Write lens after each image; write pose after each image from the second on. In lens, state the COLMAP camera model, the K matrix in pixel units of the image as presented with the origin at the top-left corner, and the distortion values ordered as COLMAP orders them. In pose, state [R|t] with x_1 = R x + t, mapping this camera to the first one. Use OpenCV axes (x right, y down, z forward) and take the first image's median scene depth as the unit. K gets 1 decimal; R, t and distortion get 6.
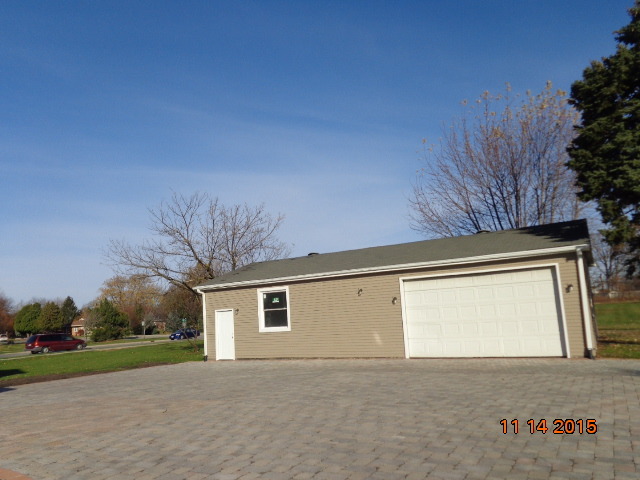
lens RADIAL K [[481.6, 0, 320.0], [0, 481.6, 240.5], [0, 0, 1]] dist [0.008972, 0.004403]
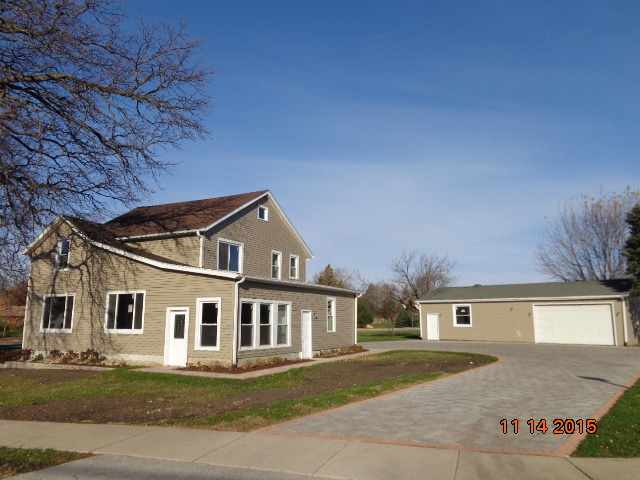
lens RADIAL K [[481.6, 0, 320.3], [0, 481.6, 239.2], [0, 0, 1]] dist [0.008972, 0.004403]
pose [[0.977857, 0.033047, -0.206649, -0.269832], [-0.037223, 0.999173, -0.016353, -0.115493], [0.205937, 0.023683, 0.978279, -1.067507]]
